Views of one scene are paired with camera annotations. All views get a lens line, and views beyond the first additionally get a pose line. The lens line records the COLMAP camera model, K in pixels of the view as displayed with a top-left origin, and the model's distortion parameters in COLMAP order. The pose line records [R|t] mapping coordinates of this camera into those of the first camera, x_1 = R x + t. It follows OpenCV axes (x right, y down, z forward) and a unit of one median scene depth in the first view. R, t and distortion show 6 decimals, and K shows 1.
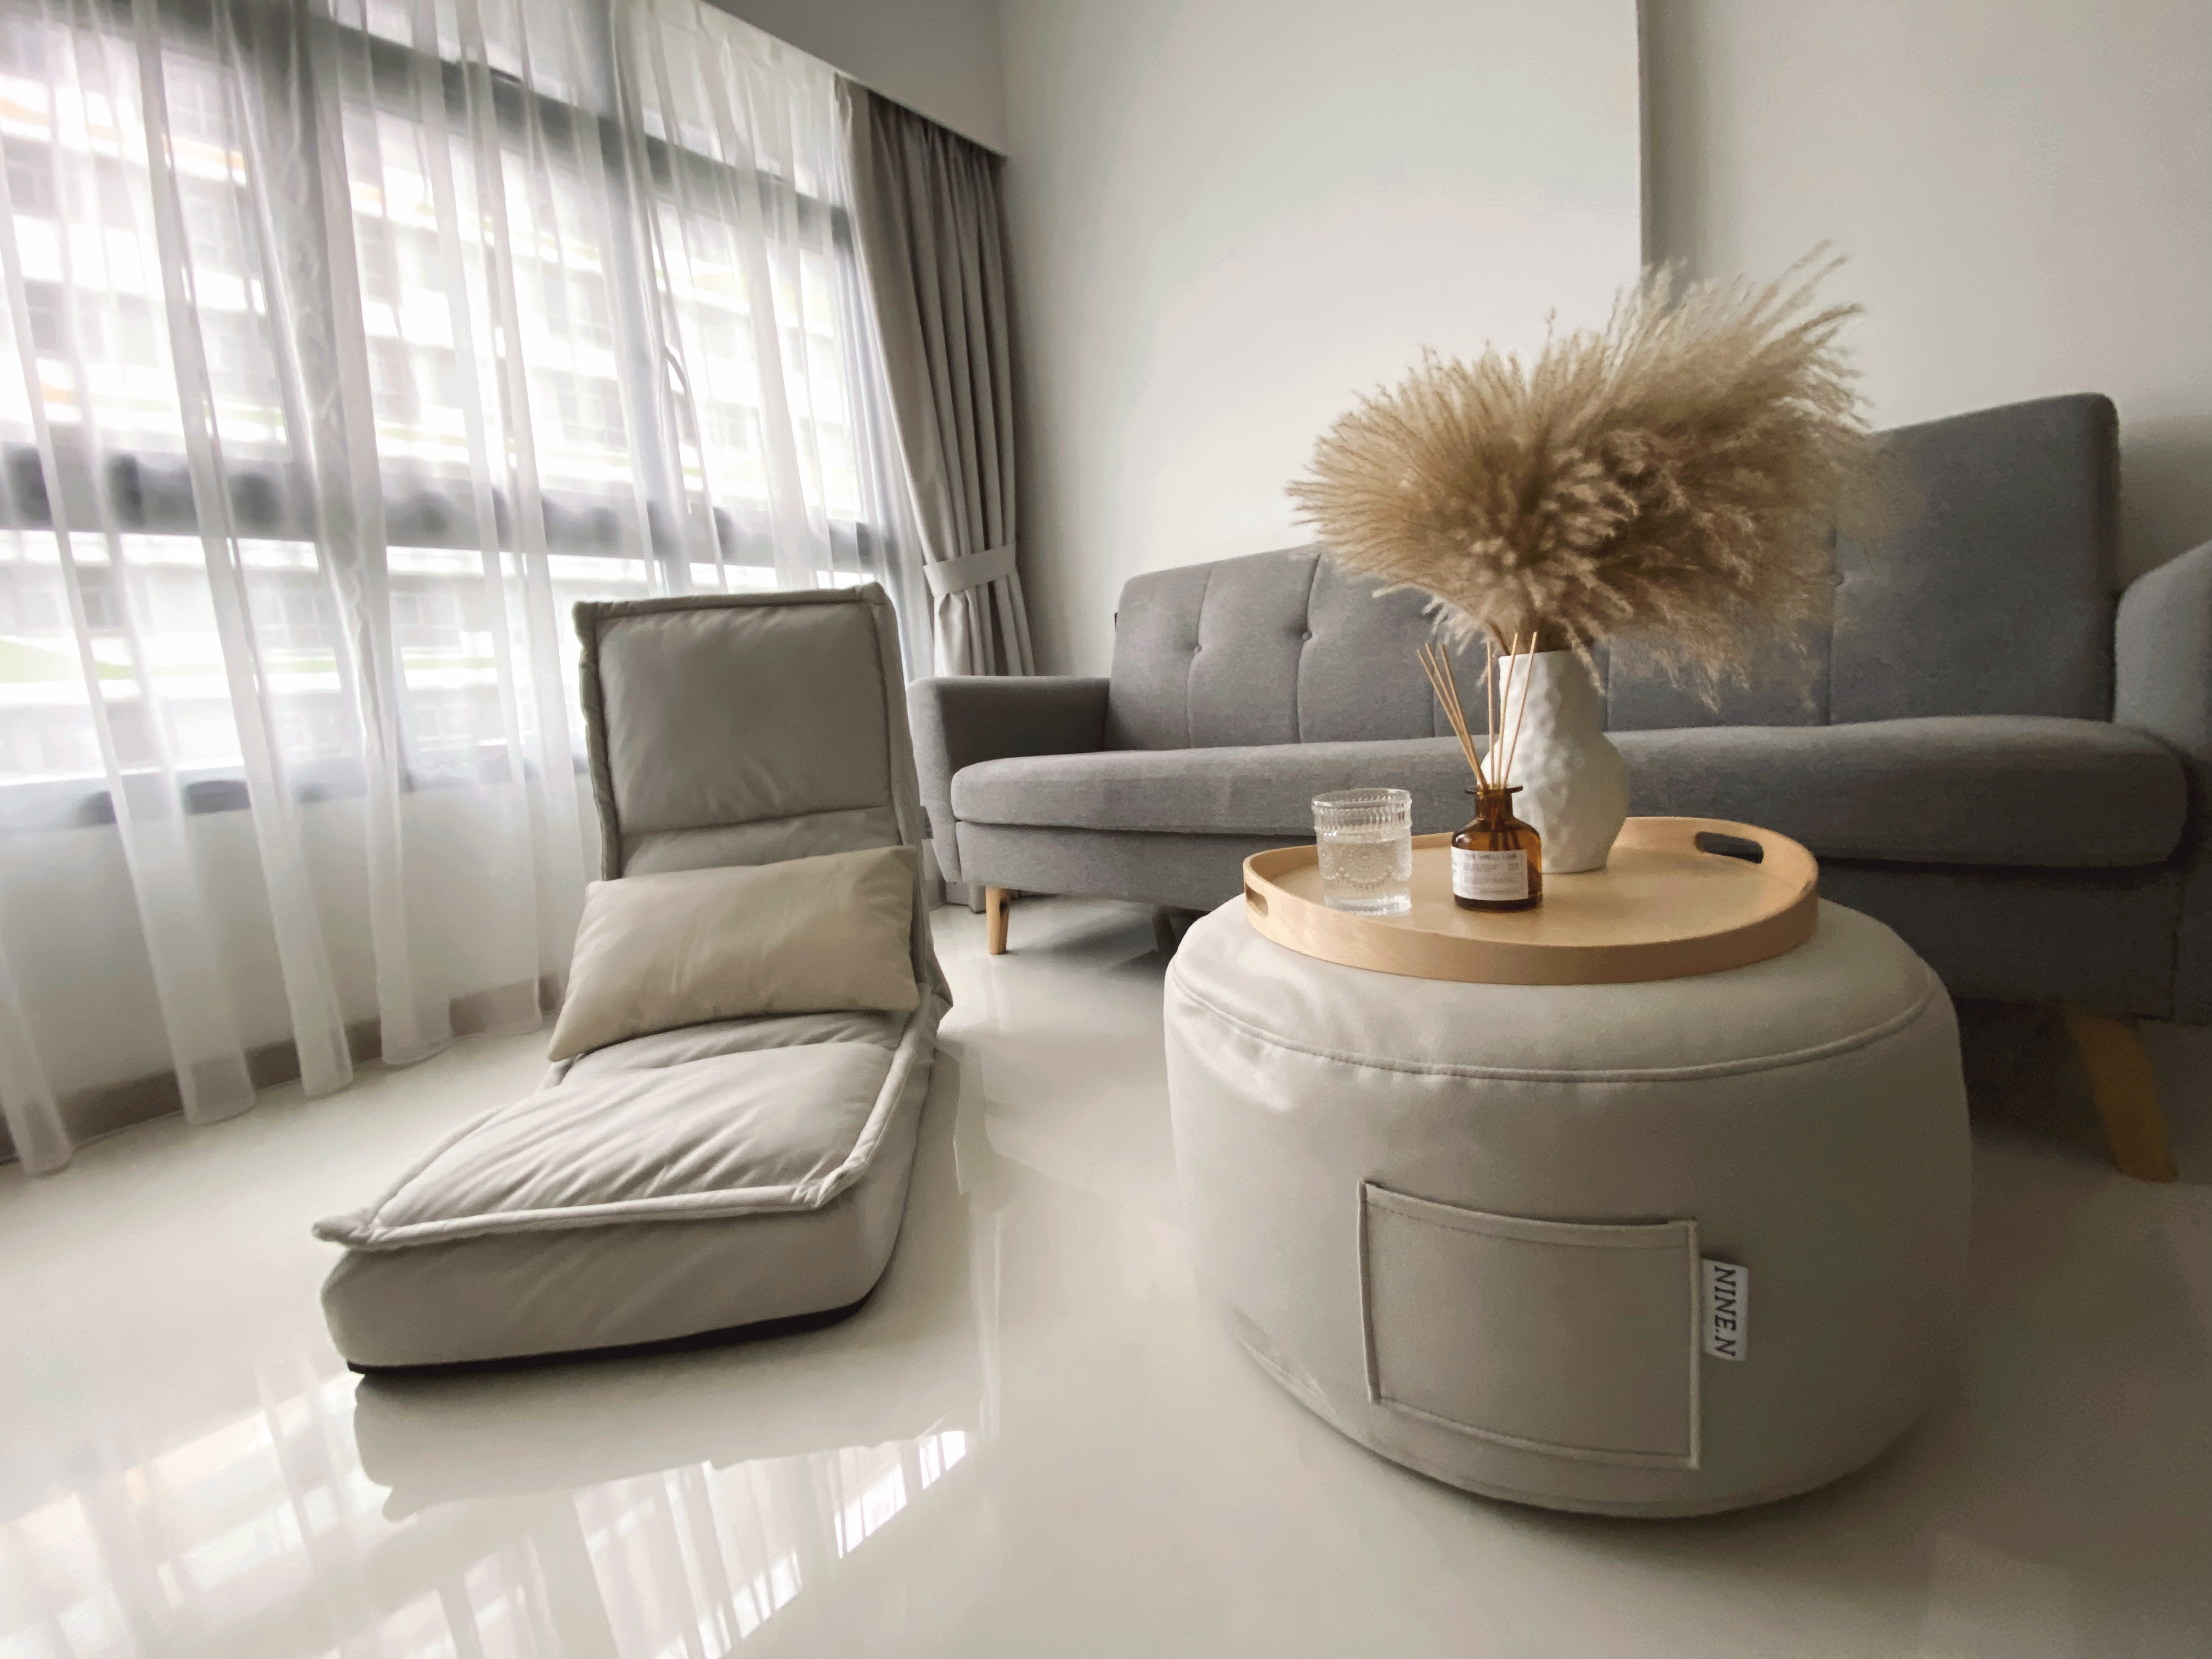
lens RADIAL K [[895.2, 0, 1091.3], [0, 895.2, 814.8], [0, 0, 1]] dist [0.008172, -0.000808]
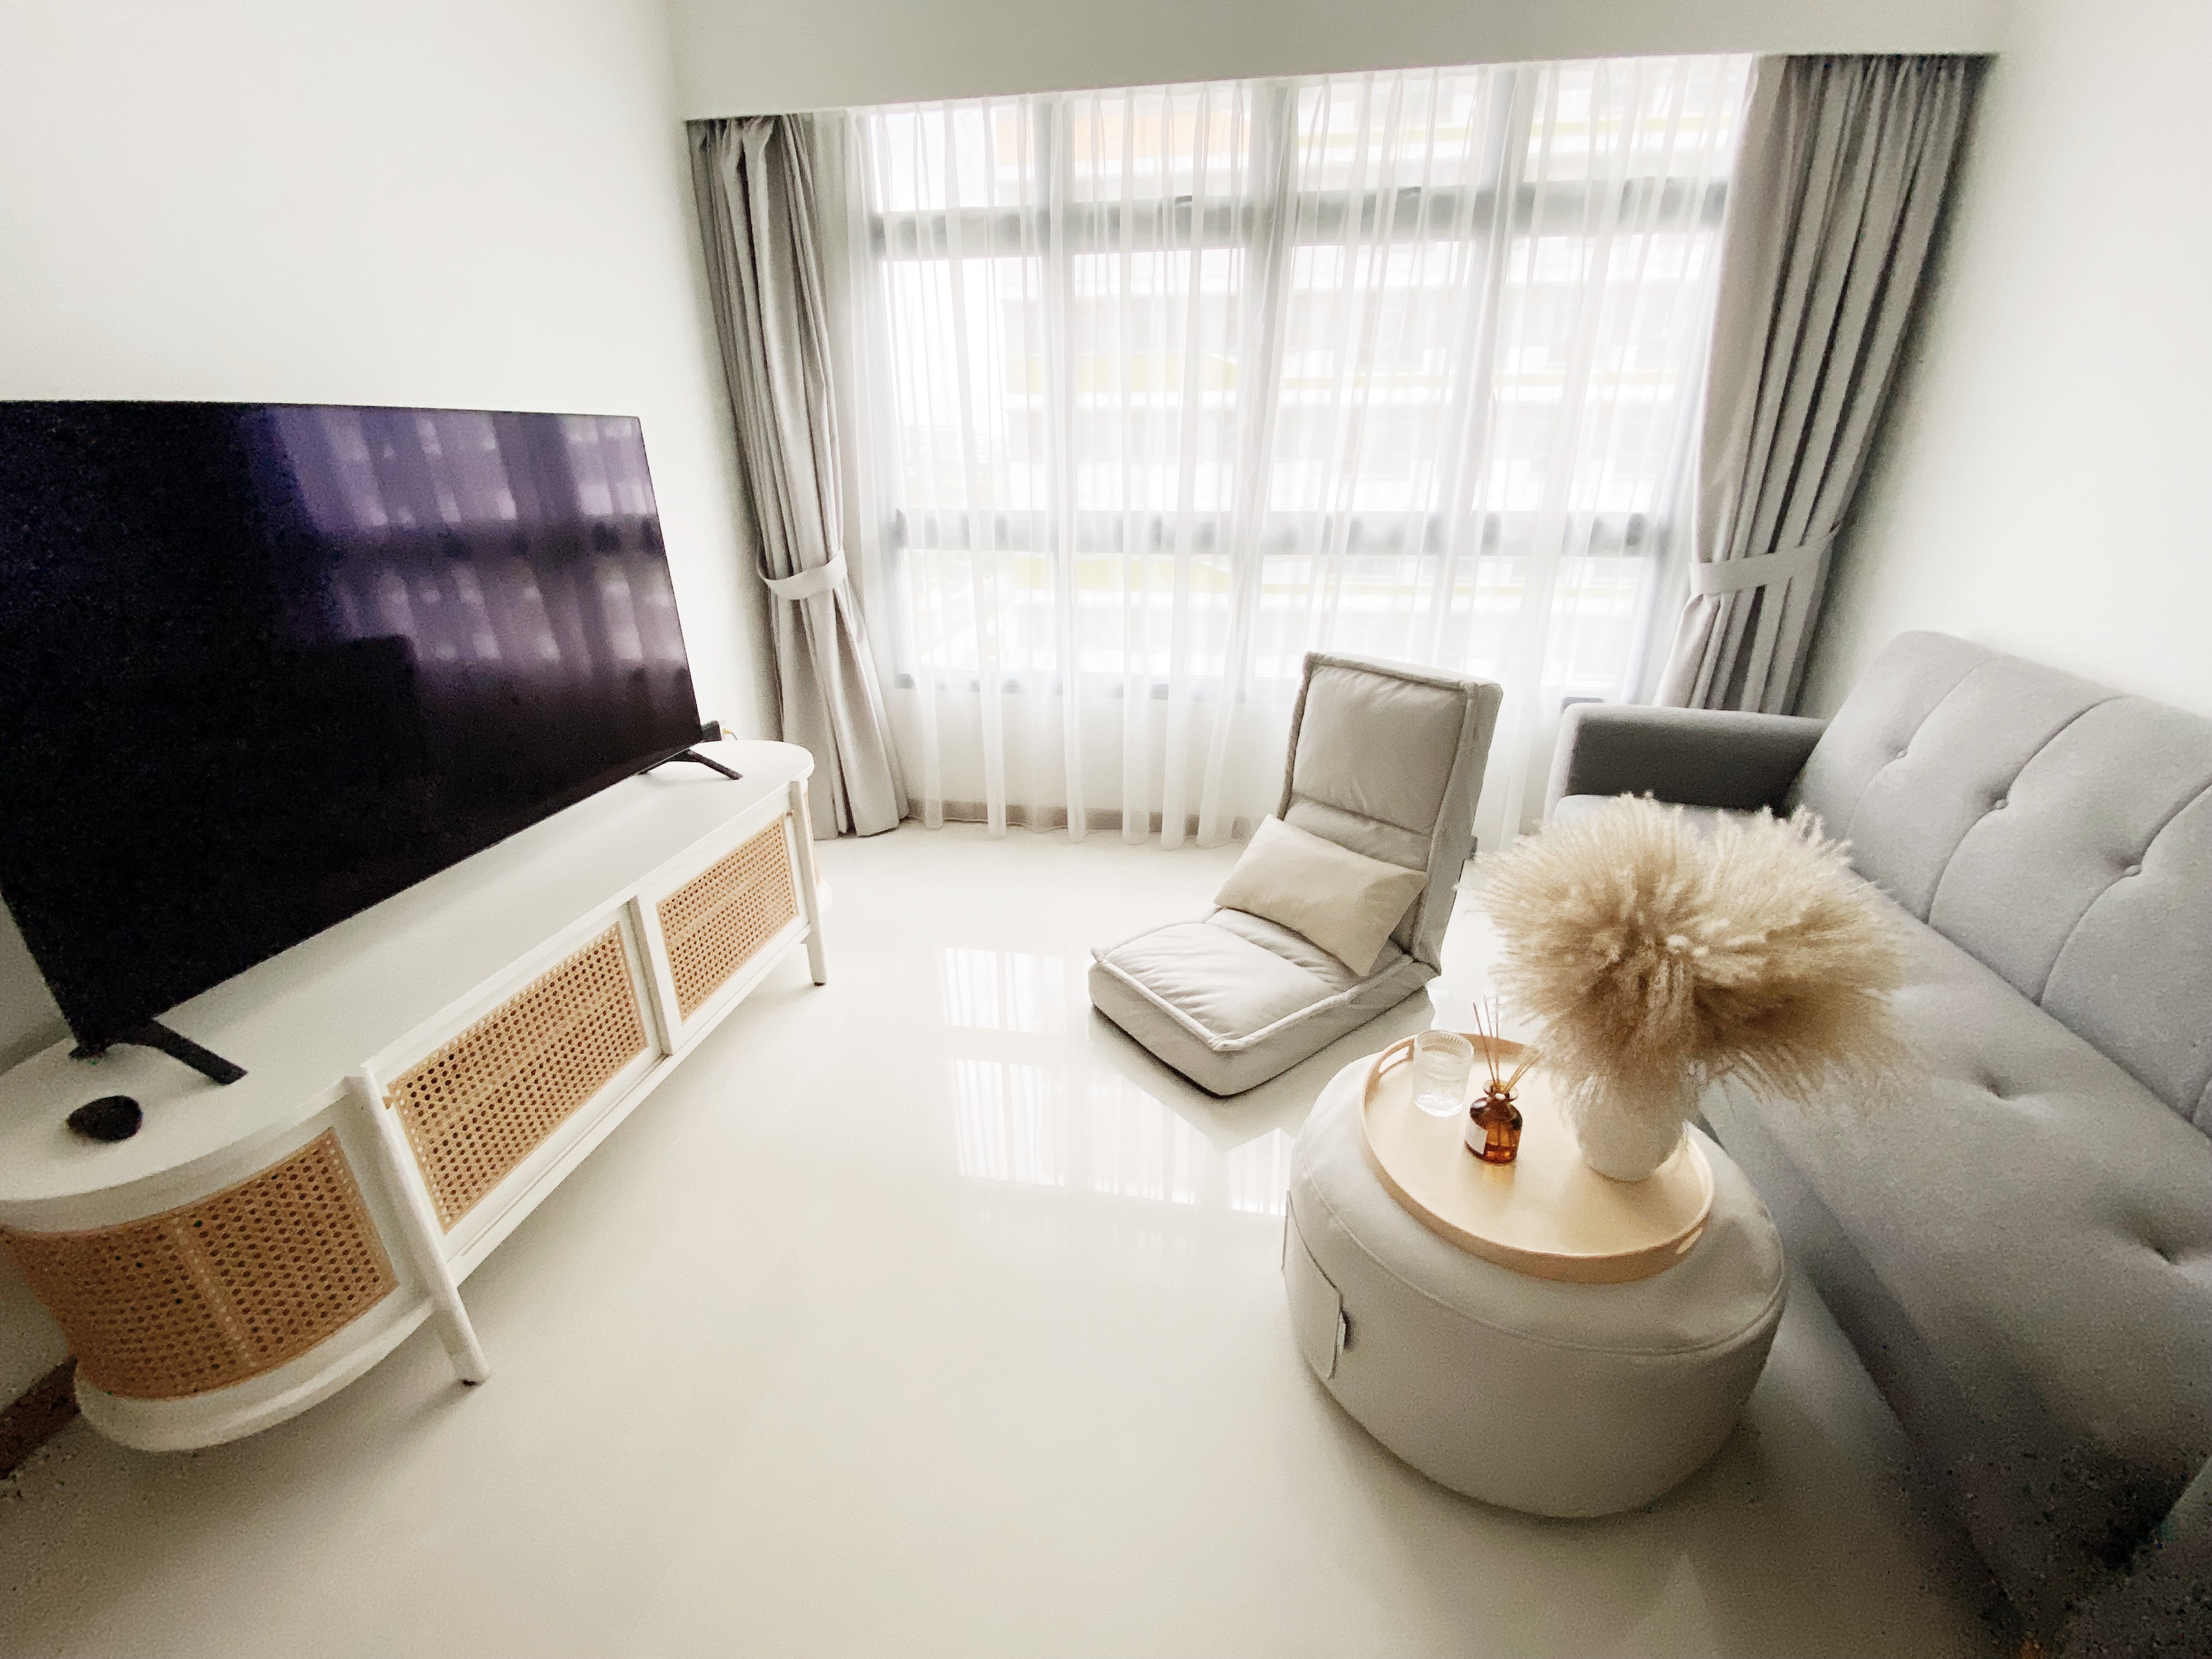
lens RADIAL K [[895.2, 0, 1118.4], [0, 895.2, 827.8], [0, 0, 1]] dist [0.008172, -0.000808]
pose [[0.558770, 0.407807, -0.722128, 0.529019], [-0.161391, 0.907569, 0.387649, -0.499421], [0.813467, -0.100062, 0.572939, -0.242303]]
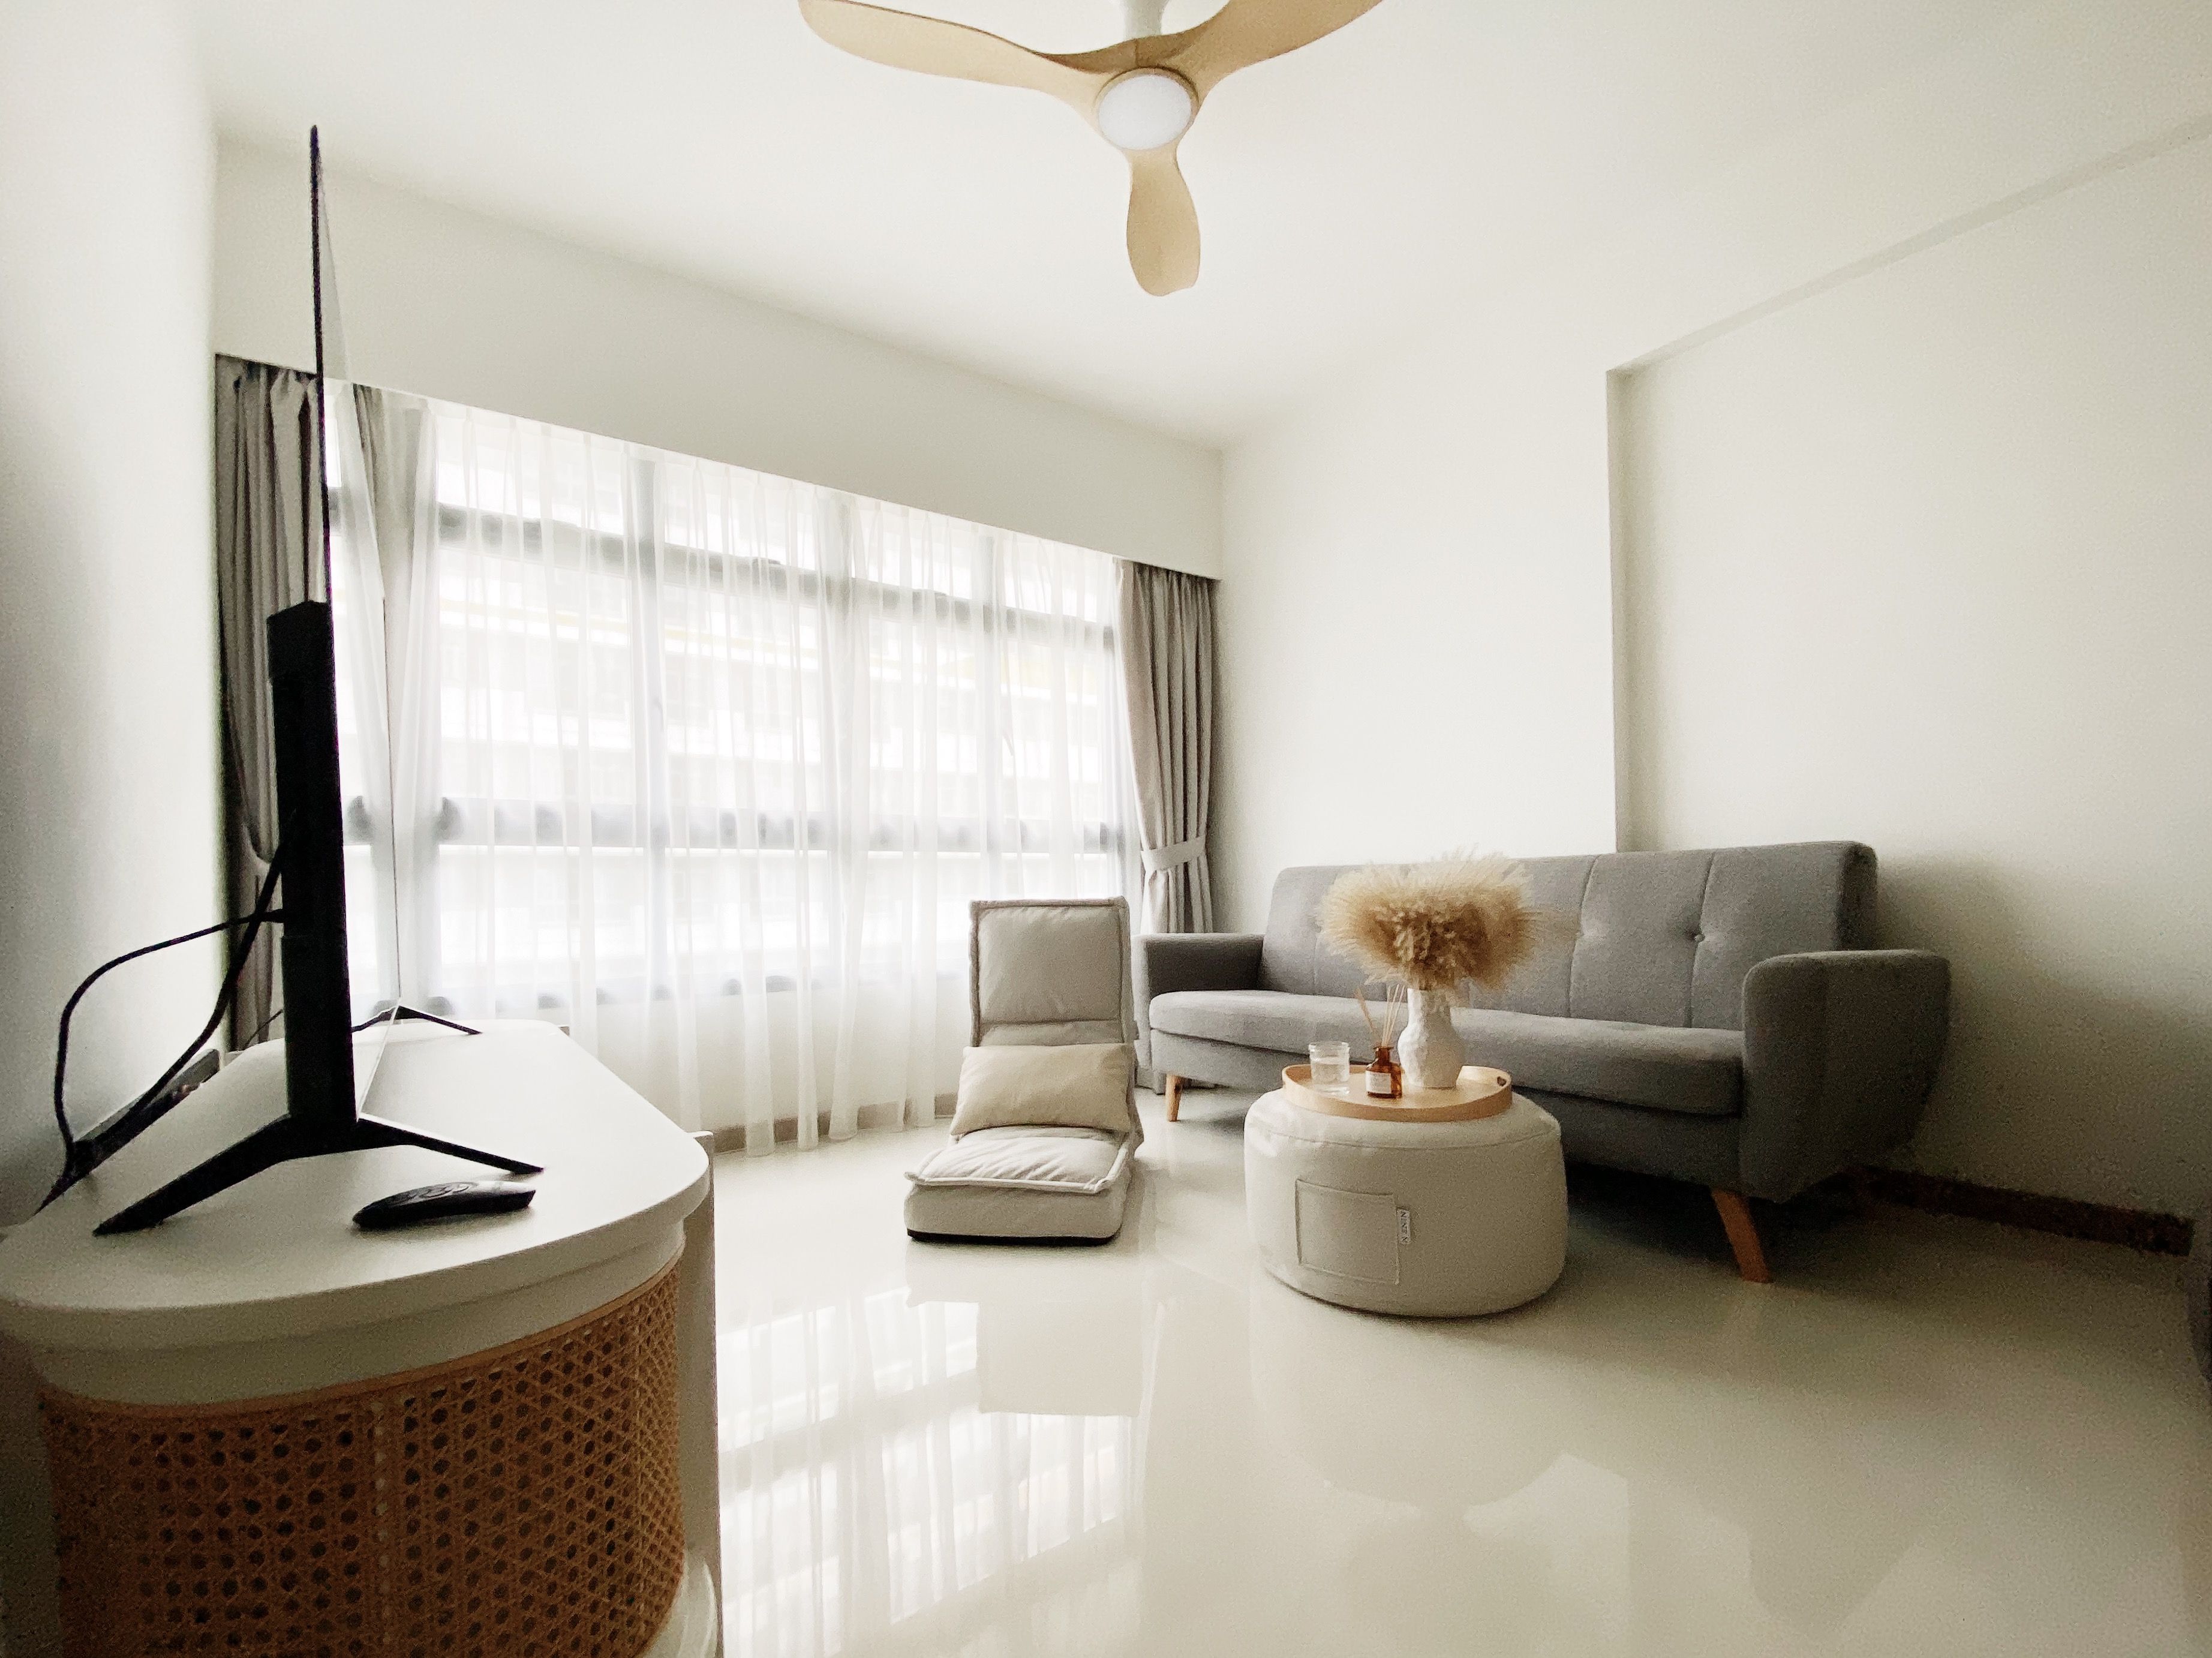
lens RADIAL K [[950.0, 0, 1091.2], [0, 950.0, 889.5], [0, 0, 1]] dist [0.018880, -0.001152]
pose [[0.977641, 0.065316, -0.199881, 0.081527], [-0.090544, 0.988662, -0.119790, -0.036424], [0.189791, 0.135210, 0.972470, -0.887204]]
